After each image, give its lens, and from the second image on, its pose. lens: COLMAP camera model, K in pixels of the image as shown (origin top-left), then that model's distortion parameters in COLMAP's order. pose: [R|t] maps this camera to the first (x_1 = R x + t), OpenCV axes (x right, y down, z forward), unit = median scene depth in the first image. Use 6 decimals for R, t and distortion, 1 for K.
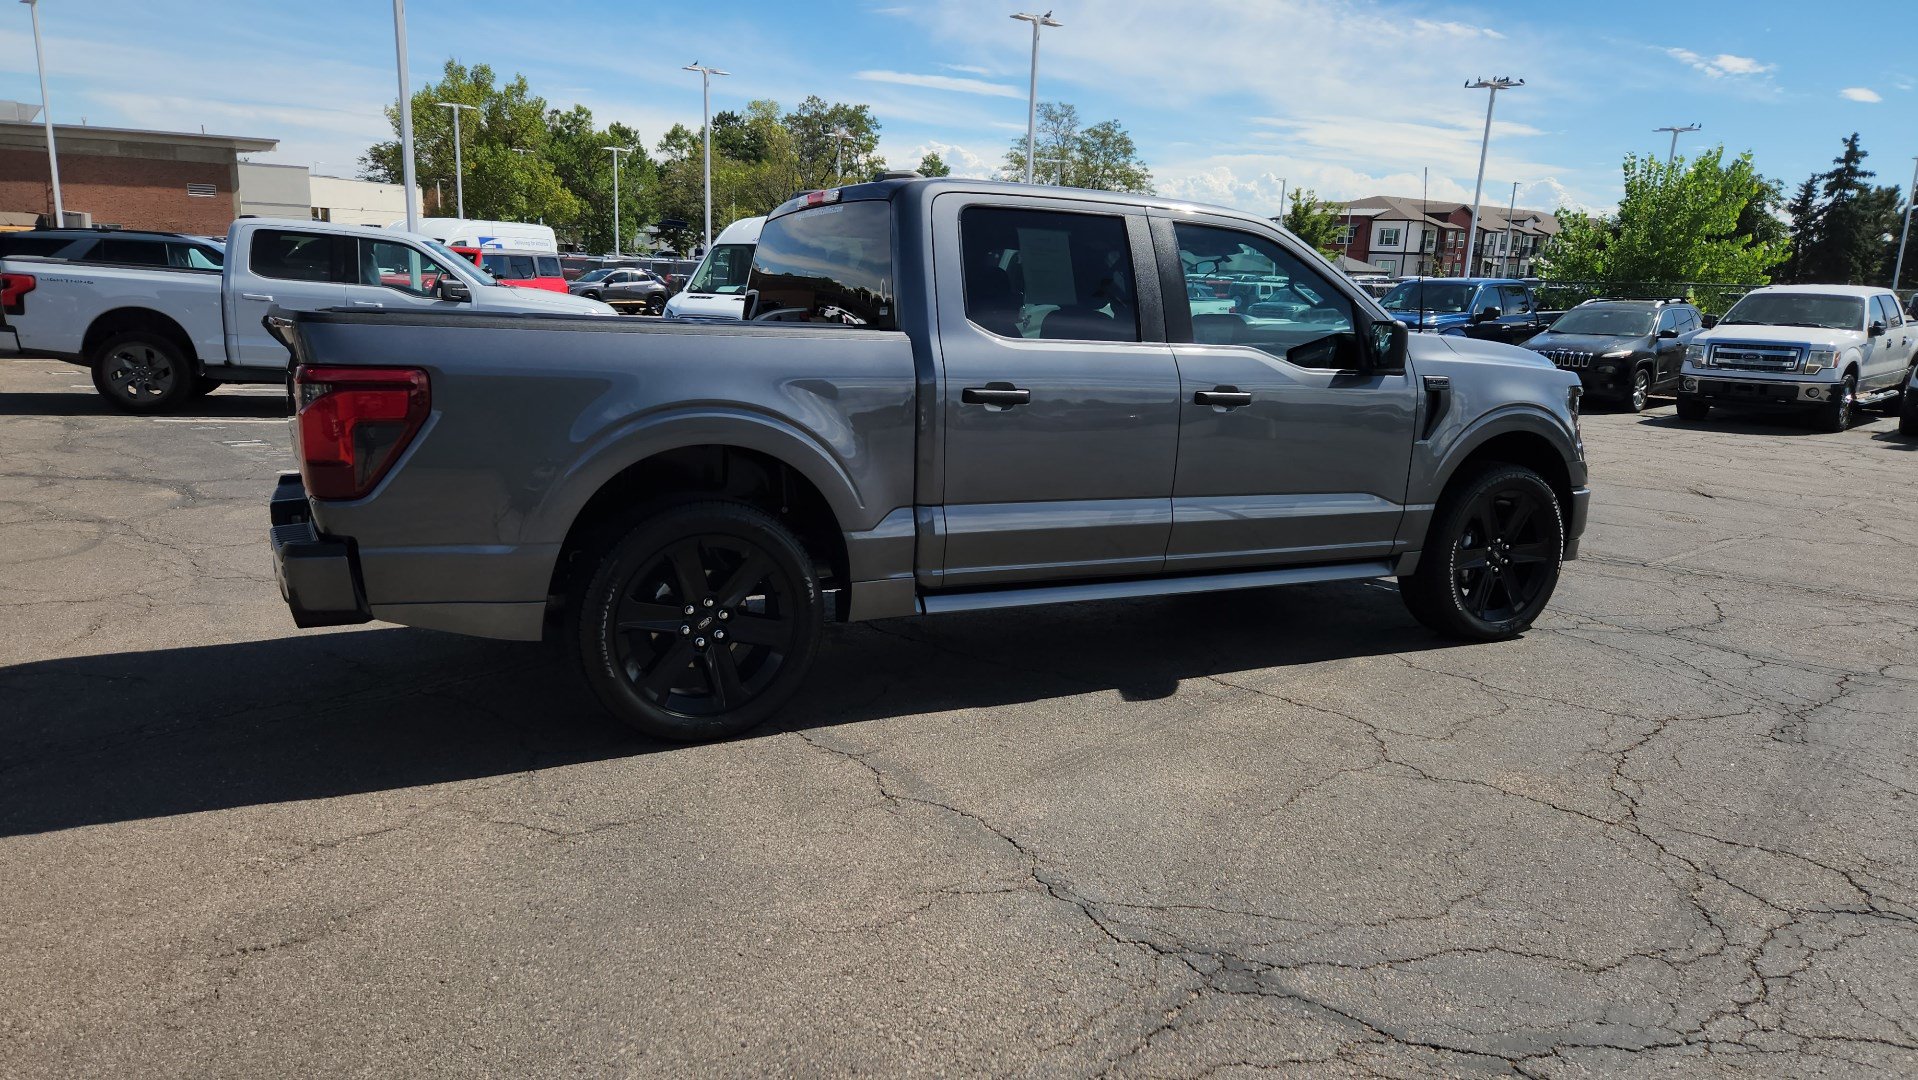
lens RADIAL K [[1285.0, 0, 942.0], [0, 1285.0, 542.1], [0, 0, 1]] dist [0.070052, -0.056935]
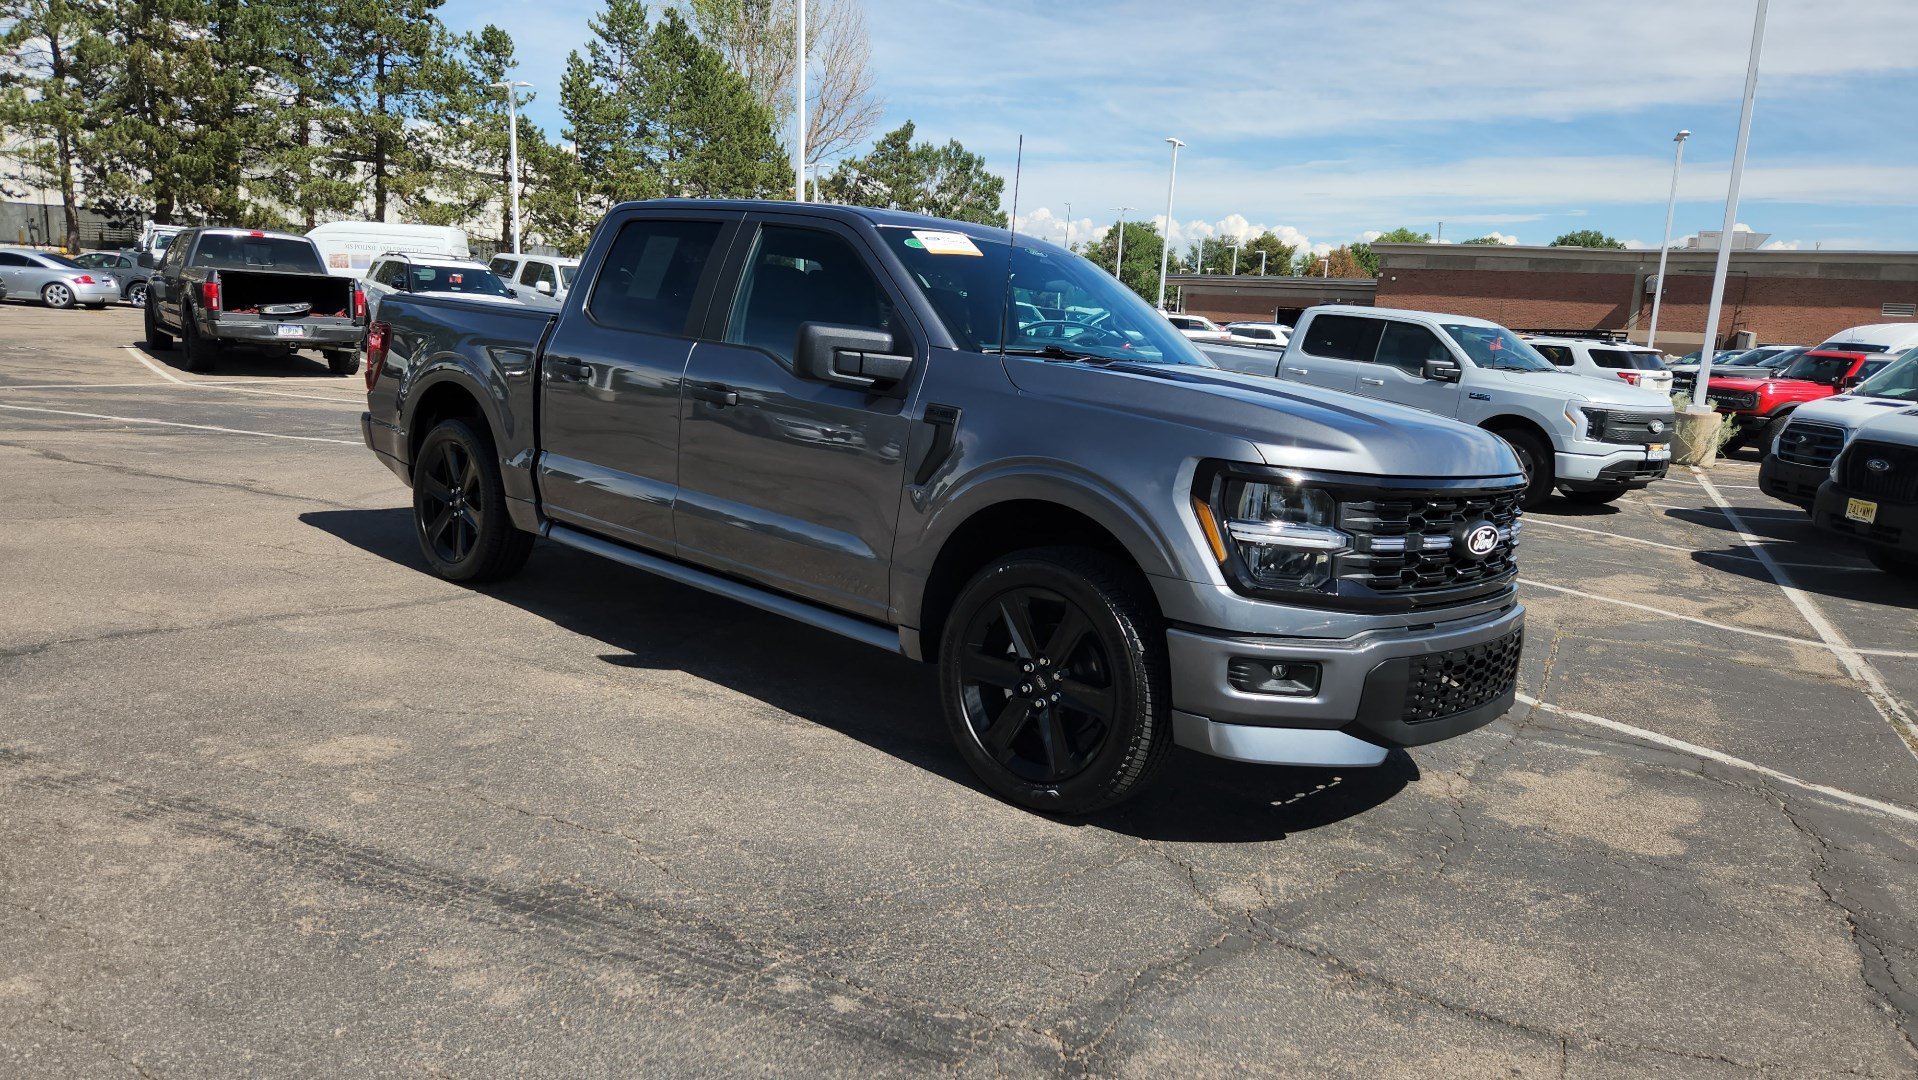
lens RADIAL K [[1285.0, 0, 947.8], [0, 1285.0, 538.1], [0, 0, 1]] dist [0.070052, -0.056935]
pose [[0.347994, 0.149359, -0.925522, 0.091436], [-0.239806, 0.968565, 0.066139, -0.008605], [0.906307, 0.198930, 0.372872, 0.061490]]
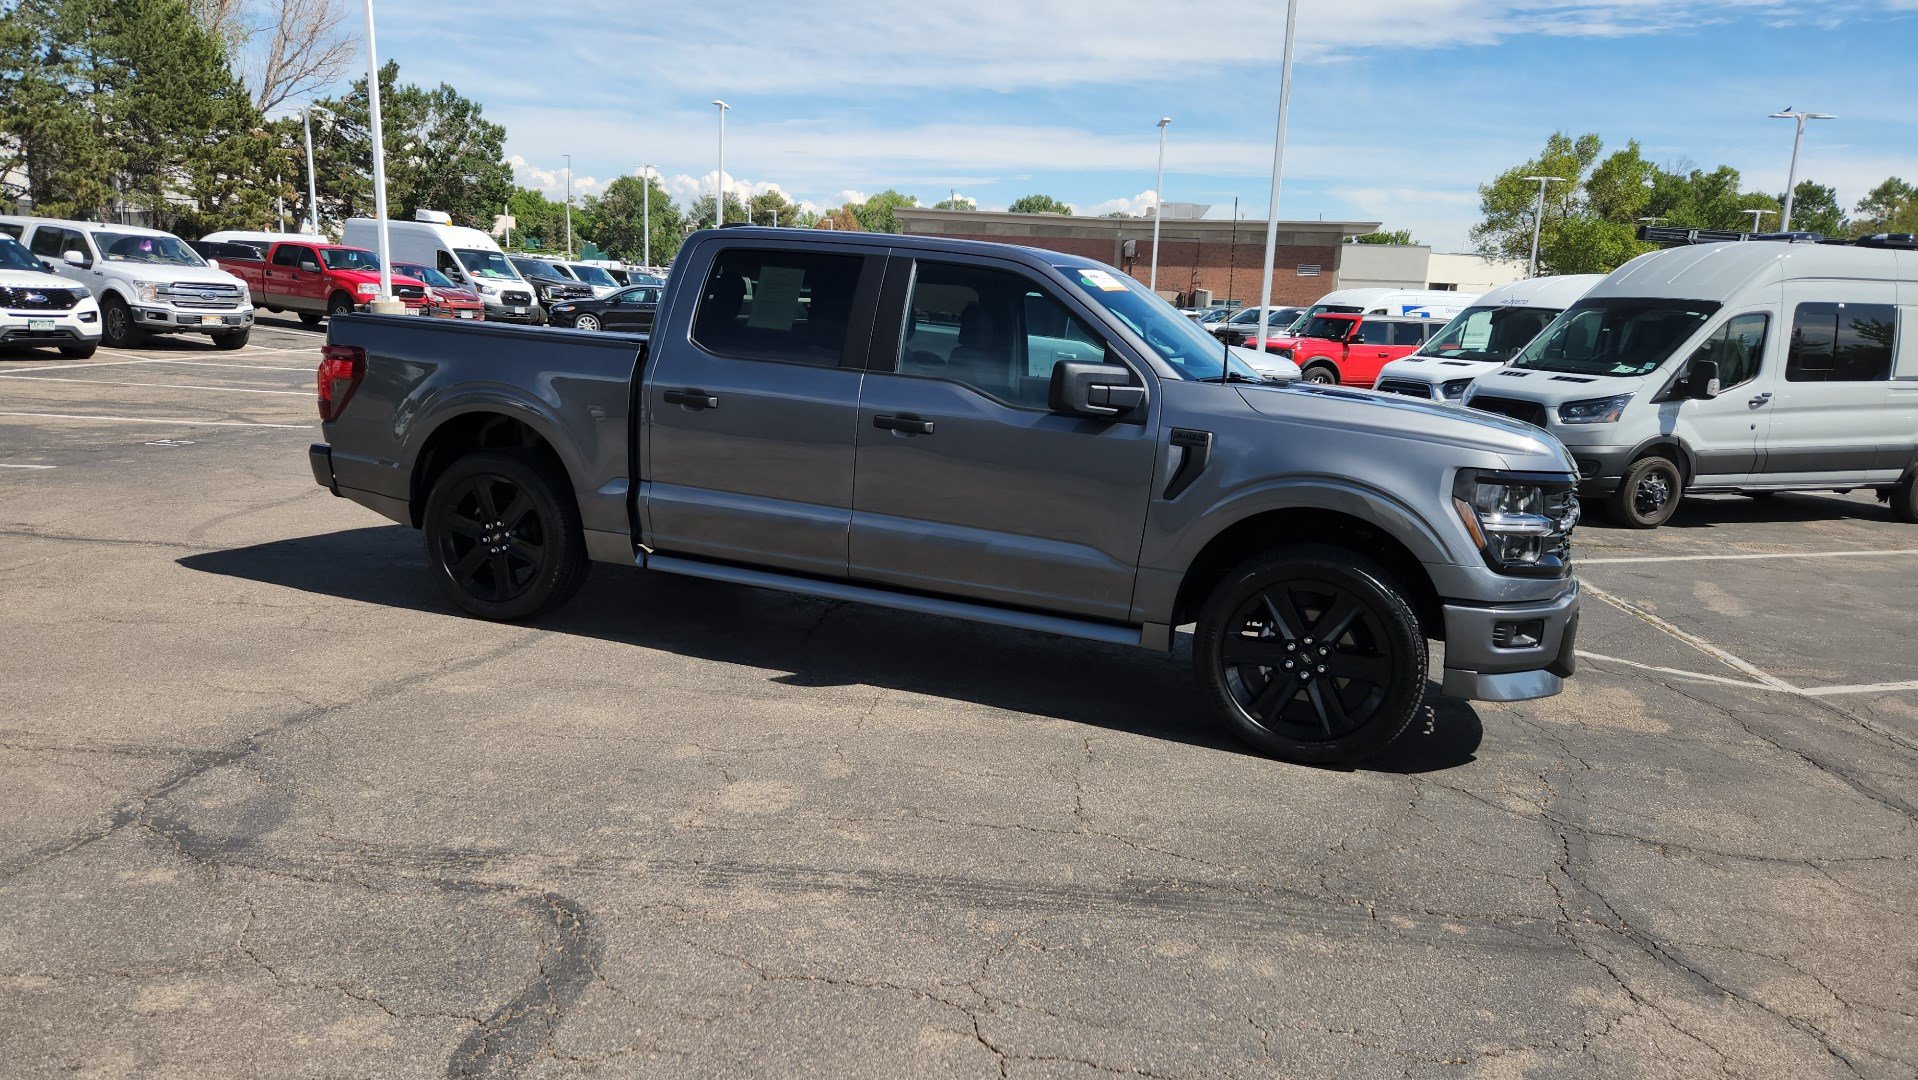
lens RADIAL K [[1285.0, 0, 935.5], [0, 1285.0, 530.0], [0, 0, 1]] dist [0.070052, -0.056935]
pose [[0.665688, 0.133707, -0.734154, 0.076876], [-0.180864, 0.983392, 0.015103, -0.003560], [0.723980, 0.122728, 0.678815, 0.023802]]
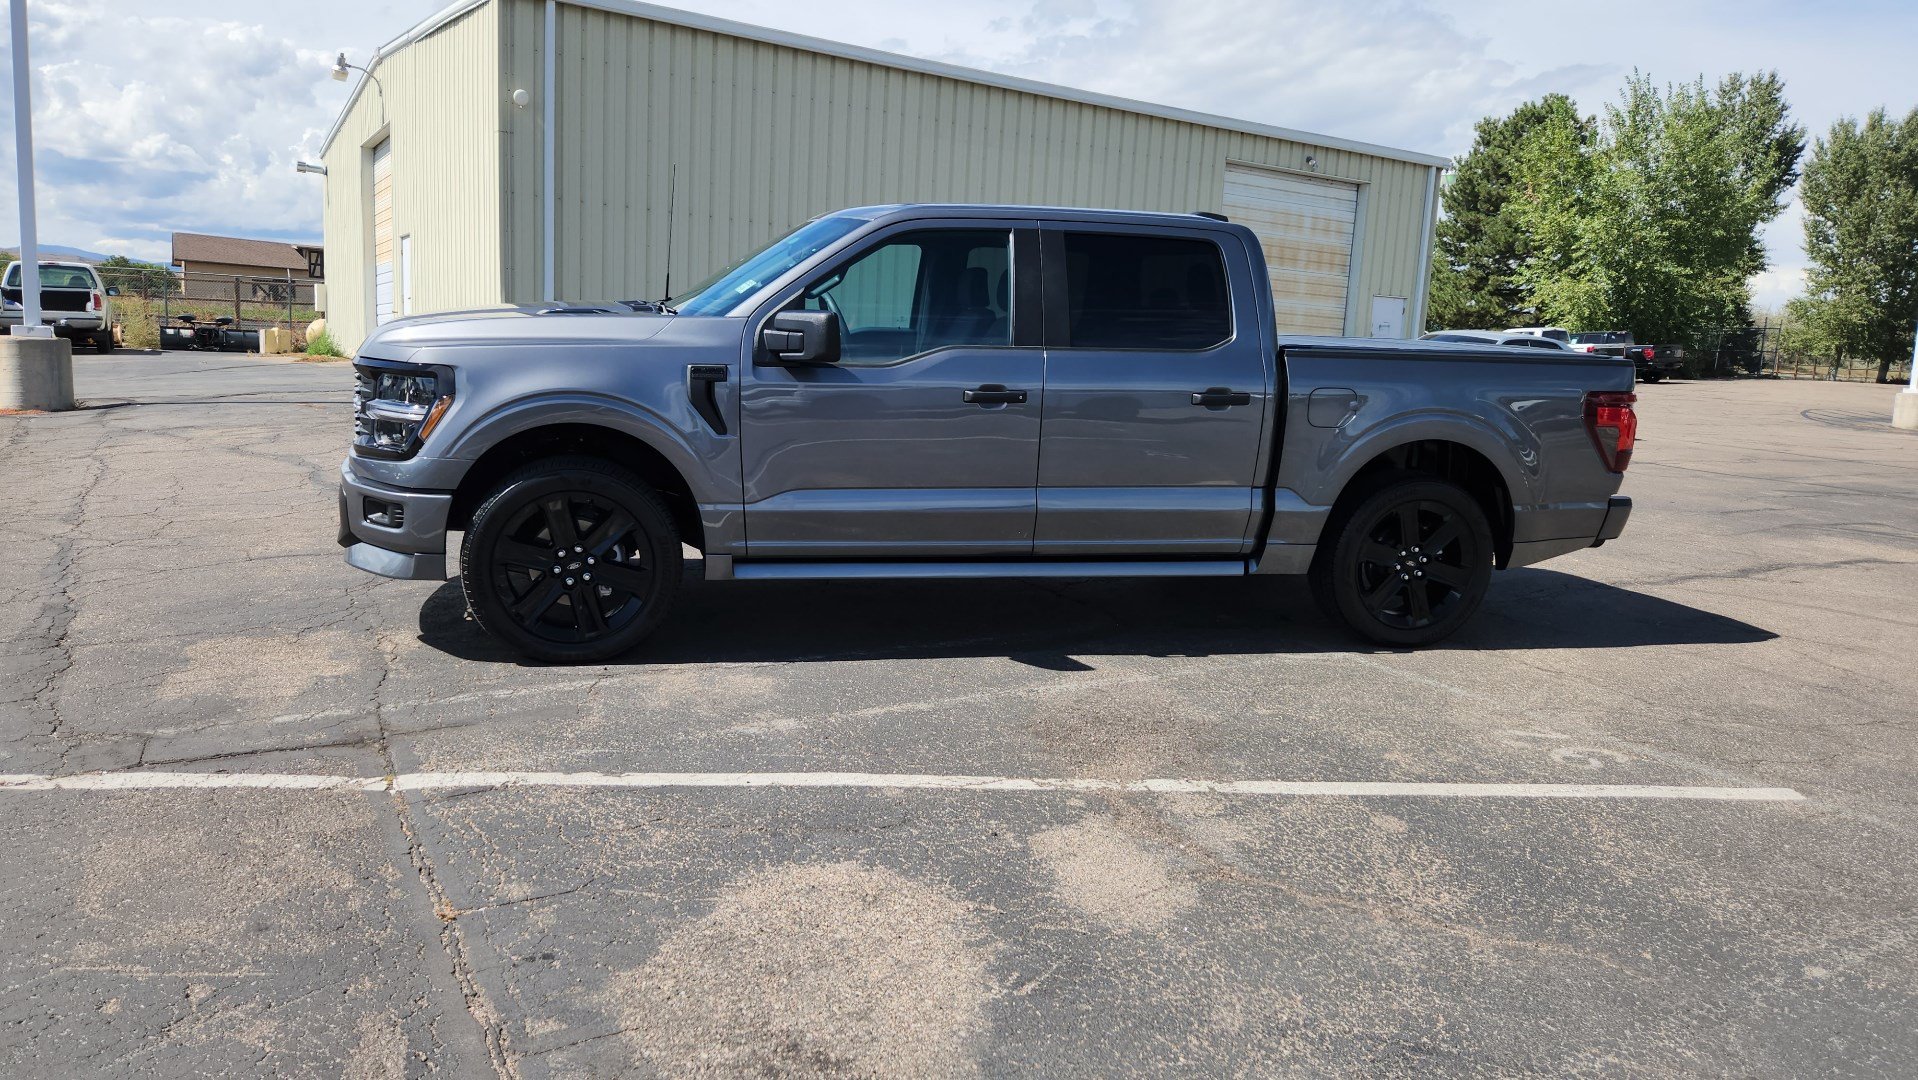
lens RADIAL K [[1285.0, 0, 924.7], [0, 1285.0, 528.2], [0, 0, 1]] dist [0.070052, -0.056935]
pose [[-0.971329, -0.112339, 0.209525, -0.010473], [-0.035186, 0.939540, 0.340627, -0.032422], [-0.235123, 0.323488, -0.916555, 0.178782]]
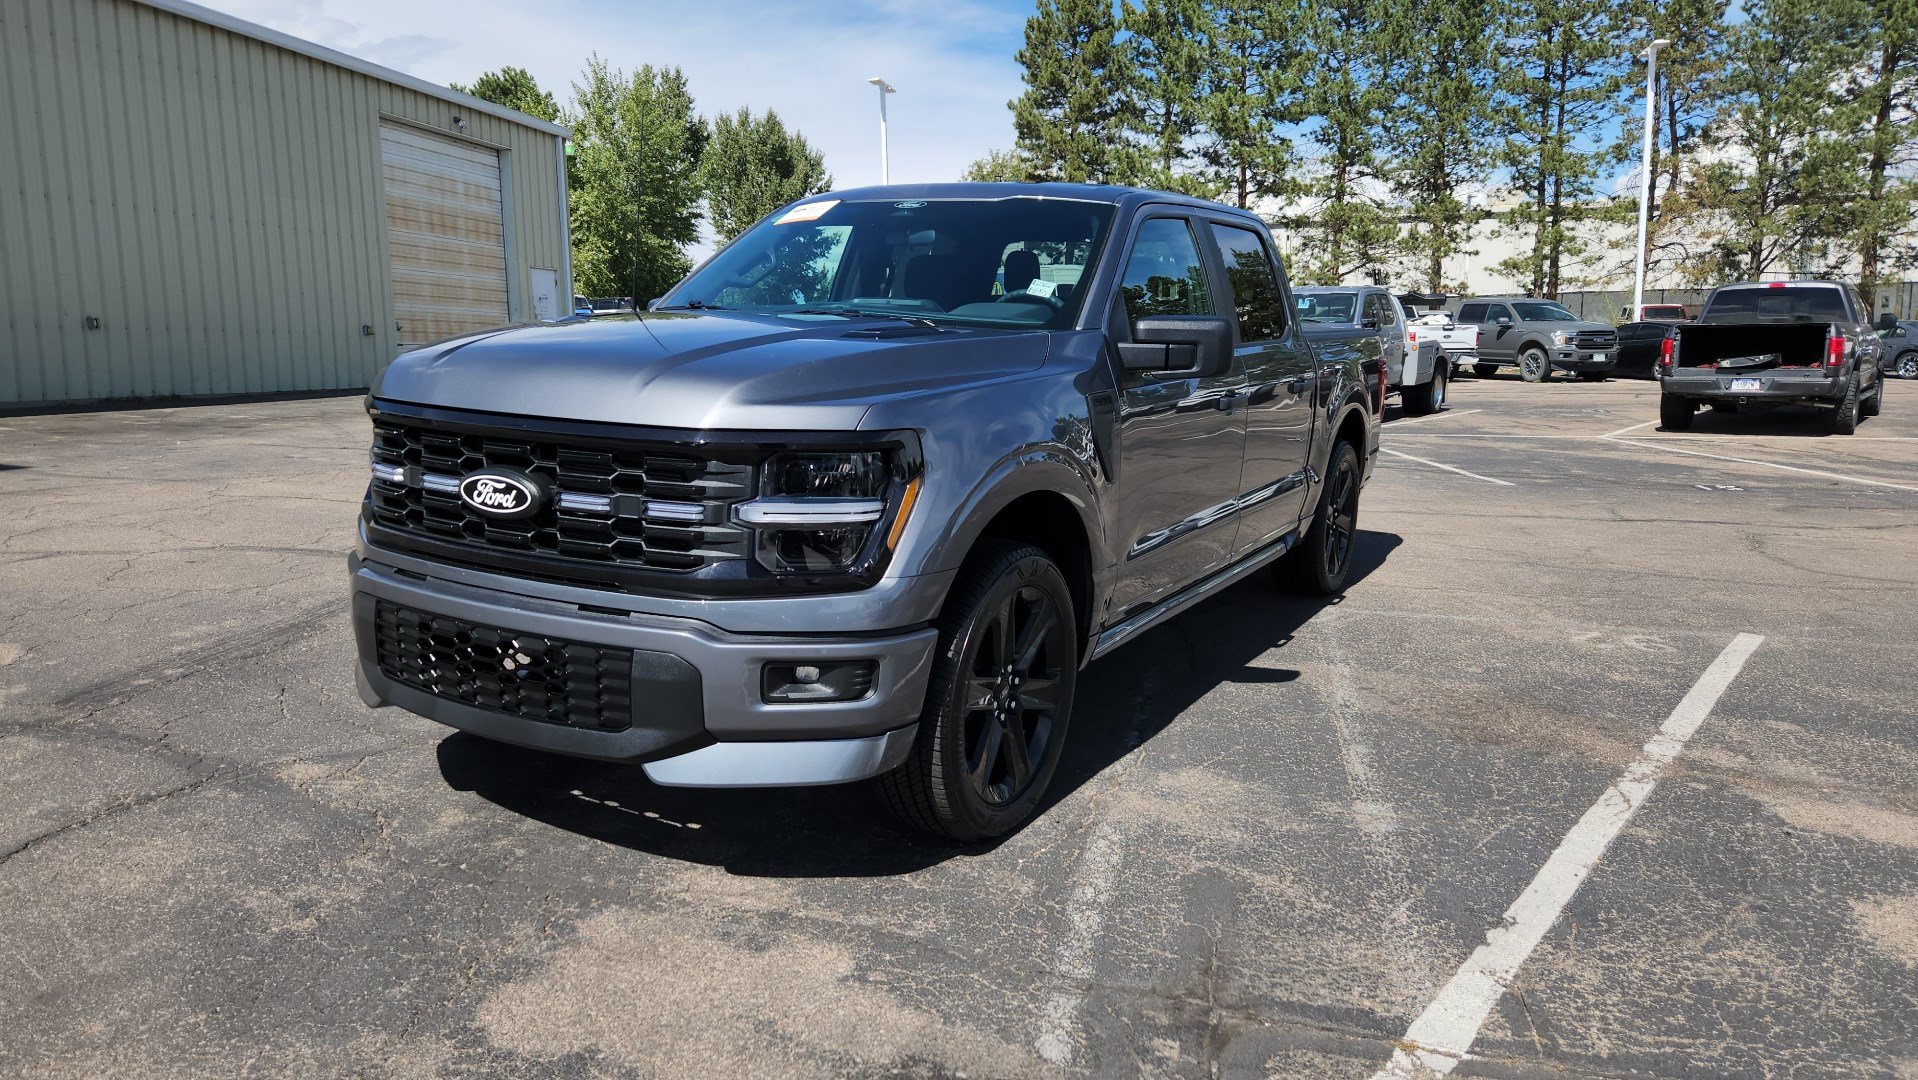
lens RADIAL K [[1285.0, 0, 941.2], [0, 1285.0, 529.4], [0, 0, 1]] dist [0.070052, -0.056935]
pose [[-0.836851, 0.046665, -0.545437, 0.056377], [-0.138590, 0.945842, 0.293557, -0.025440], [0.529597, 0.321255, -0.785062, 0.152941]]
